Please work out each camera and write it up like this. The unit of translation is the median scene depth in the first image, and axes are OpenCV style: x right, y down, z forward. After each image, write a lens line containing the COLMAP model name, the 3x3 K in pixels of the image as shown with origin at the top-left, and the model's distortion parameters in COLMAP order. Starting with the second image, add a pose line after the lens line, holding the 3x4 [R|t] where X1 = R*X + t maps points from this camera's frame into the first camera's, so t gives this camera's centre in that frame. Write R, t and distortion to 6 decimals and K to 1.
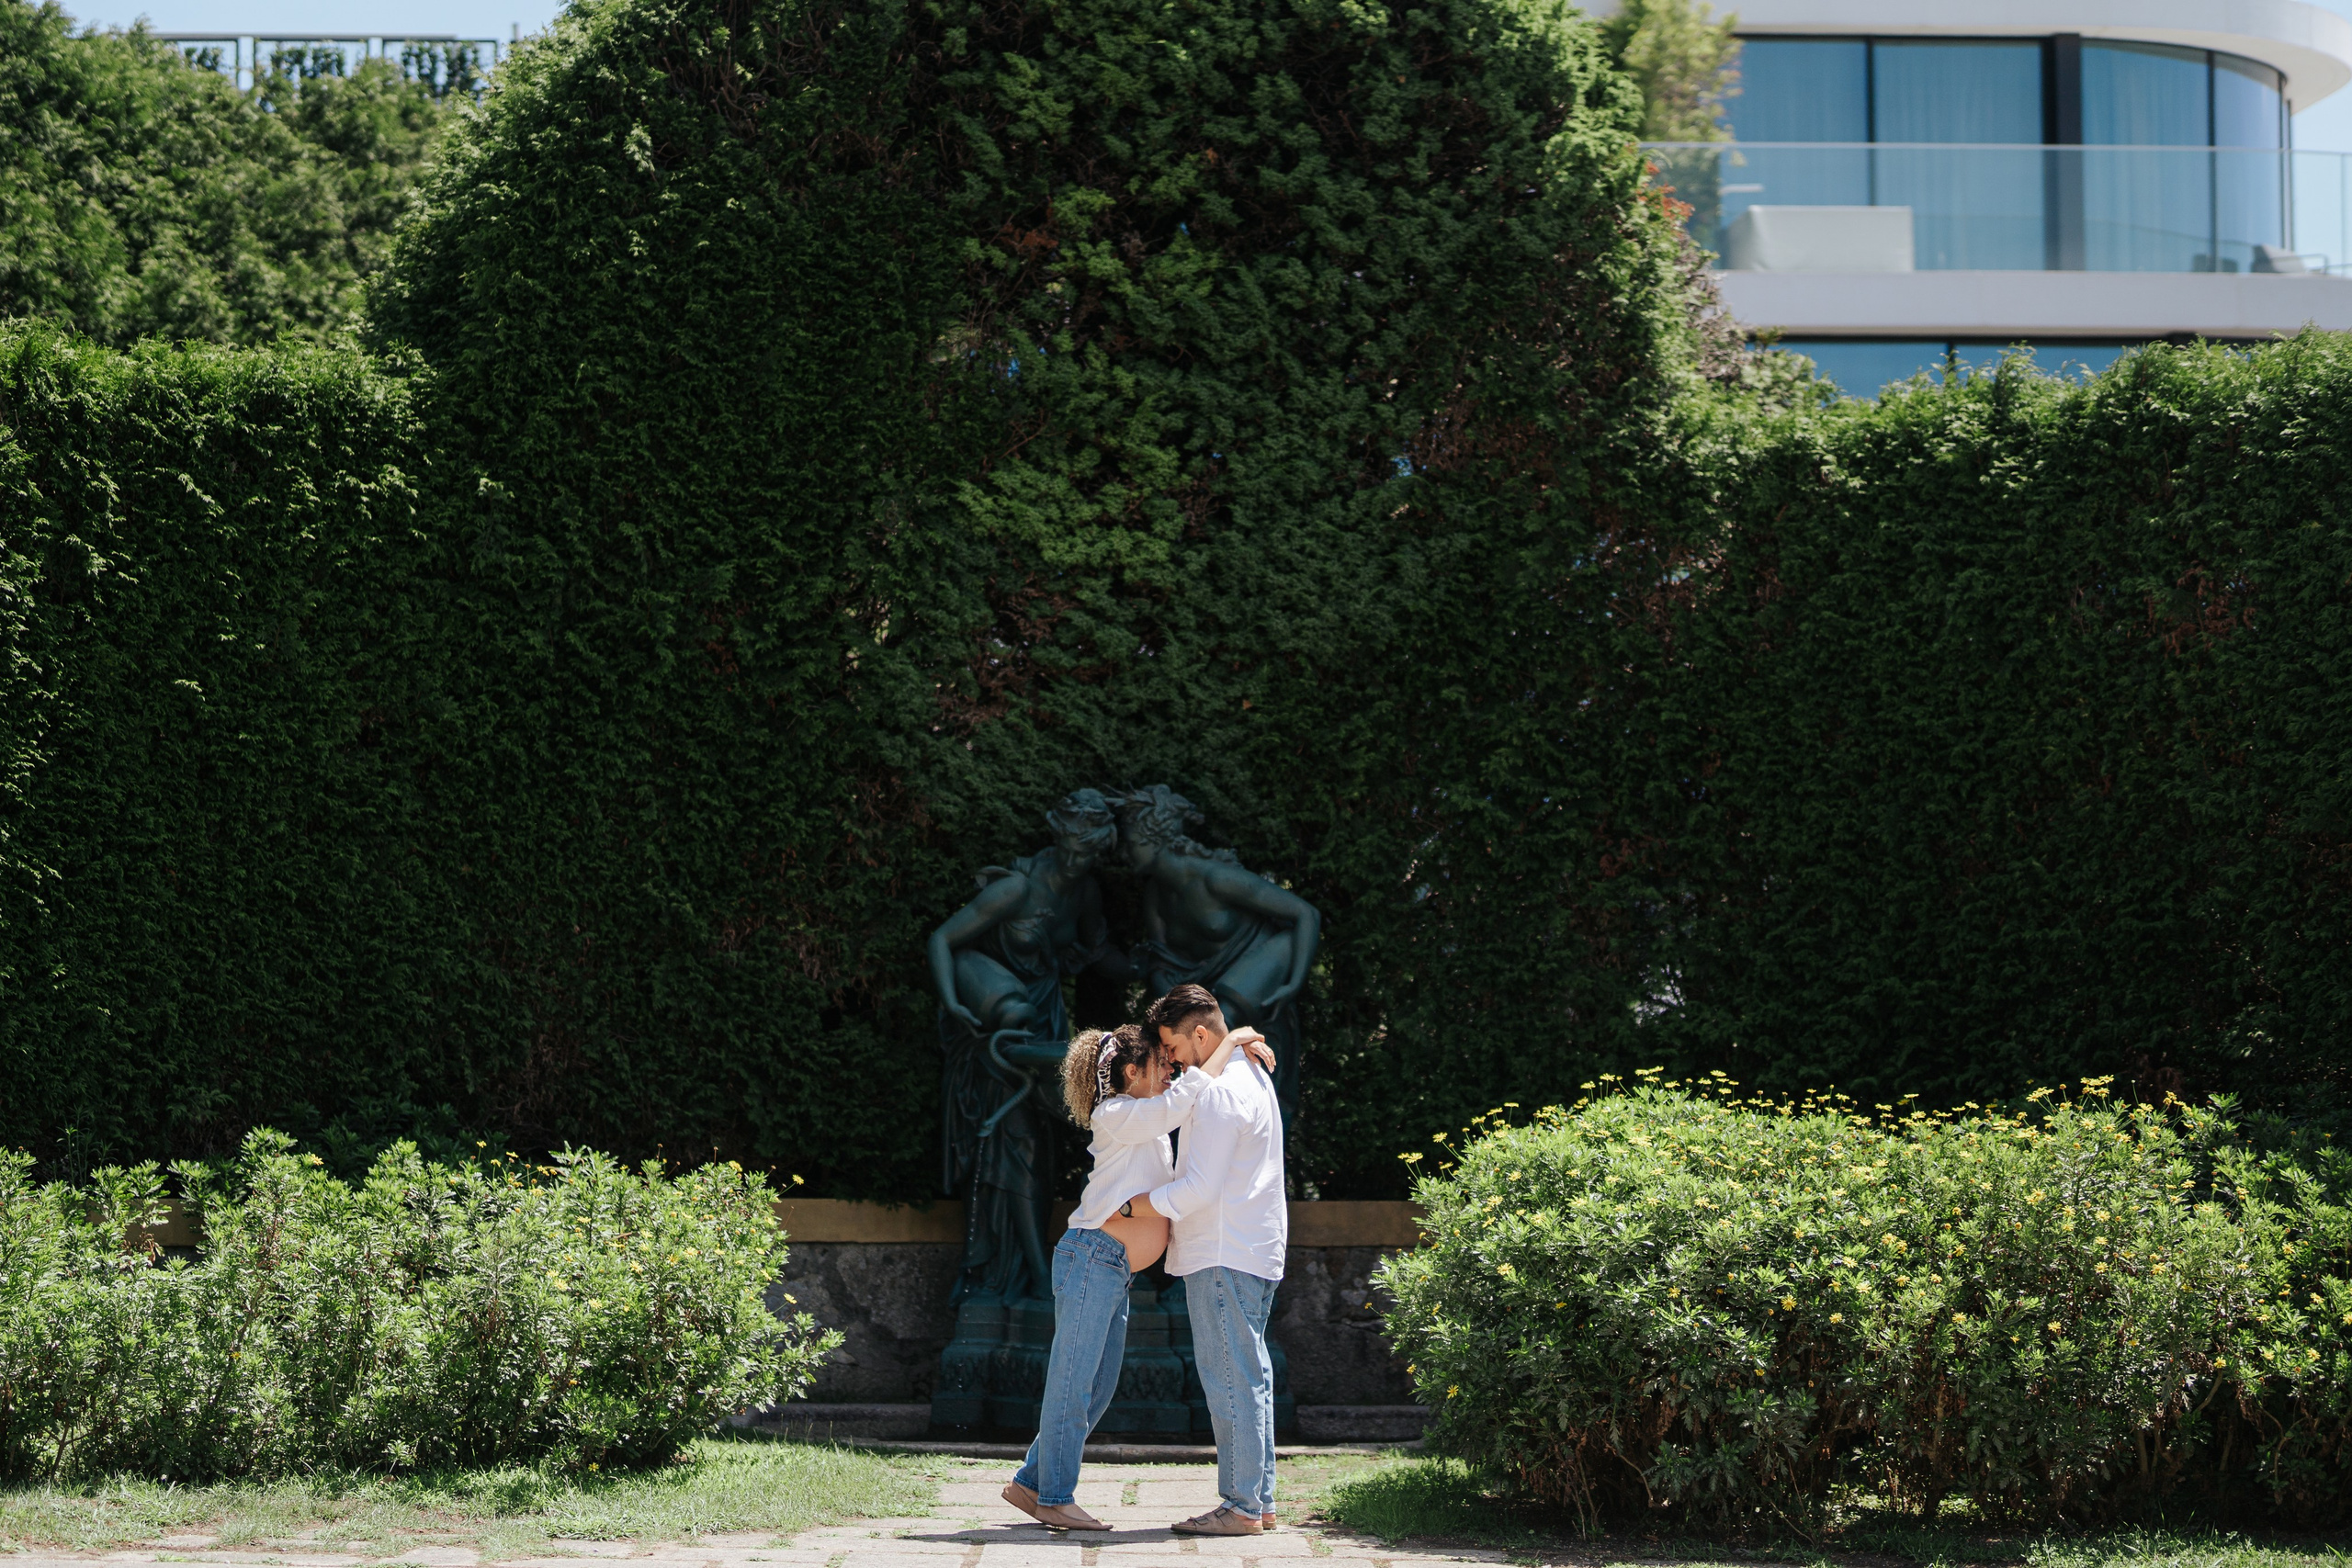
lens RADIAL K [[5720.3, 0, 1124.9], [0, 5720.3, 585.1], [0, 0, 1]] dist [-0.013595, 0.000000]
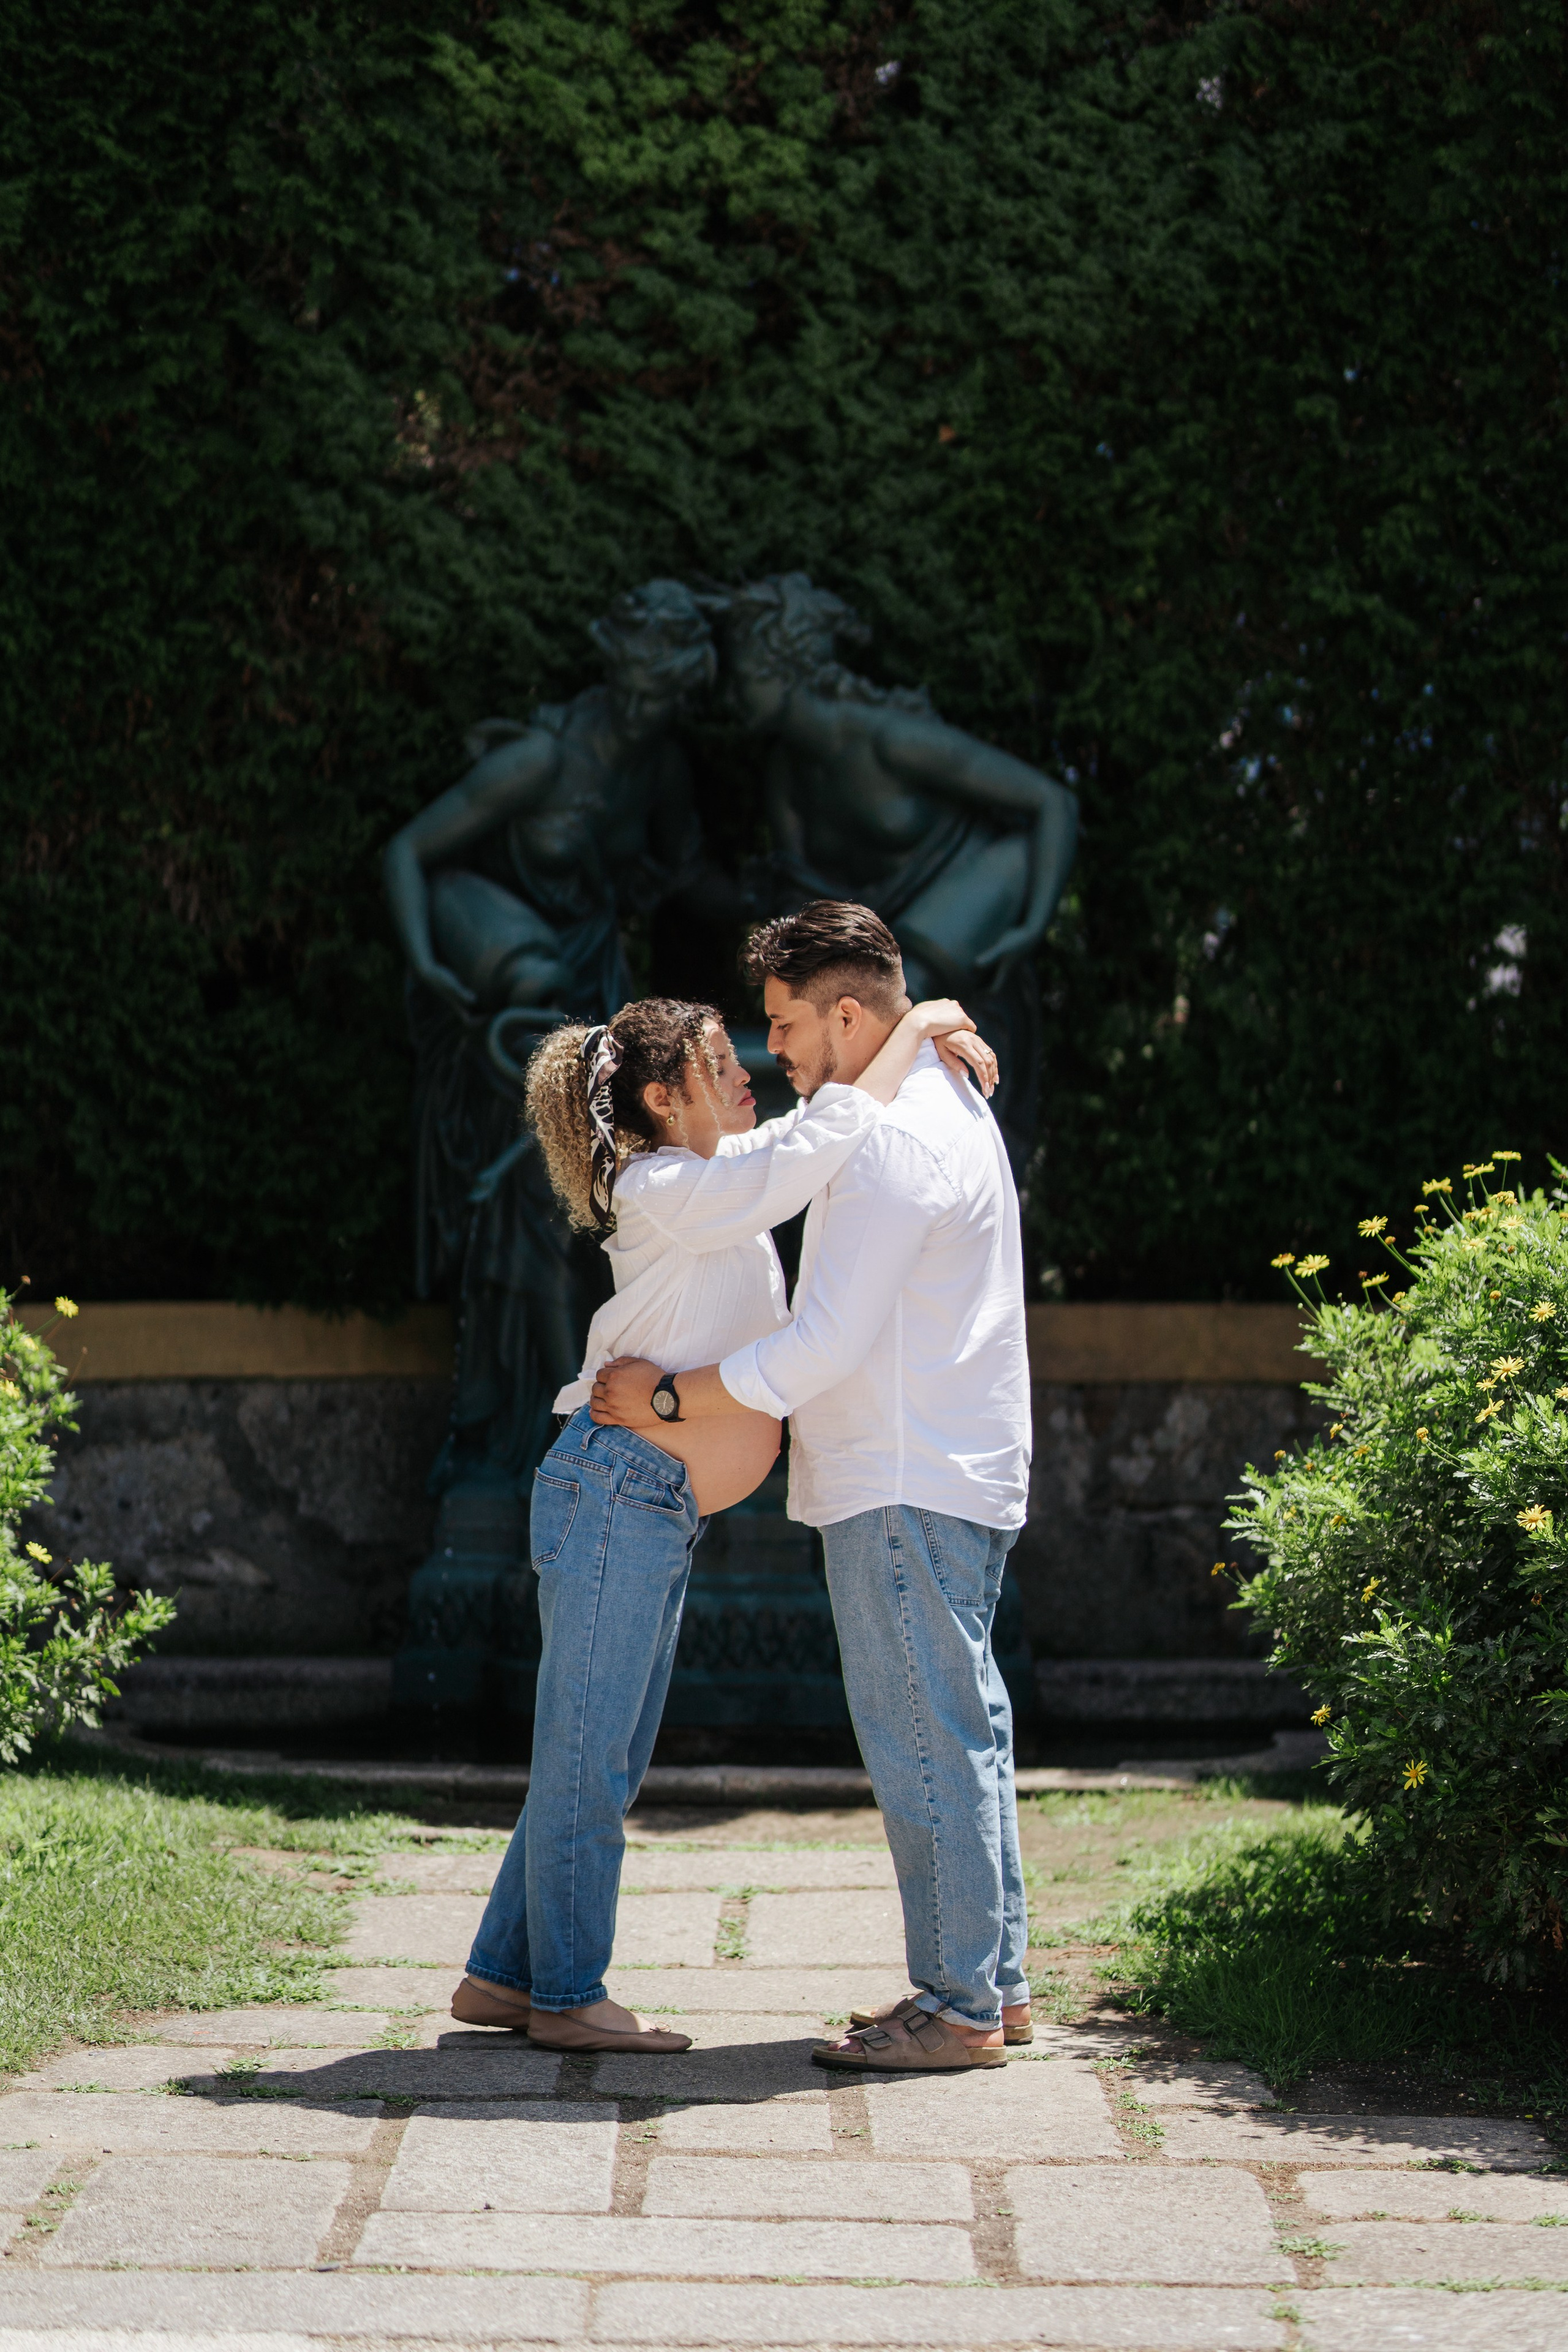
lens RADIAL K [[5720.8, 0, 781.8], [0, 5720.8, 1175.7], [0, 0, 1]] dist [-0.013595, 0.000000]
pose [[0.999985, -0.003093, -0.004608, 0.007468], [0.003543, 0.994858, 0.101217, 0.036662], [0.004271, -0.101232, 0.994854, 0.433046]]
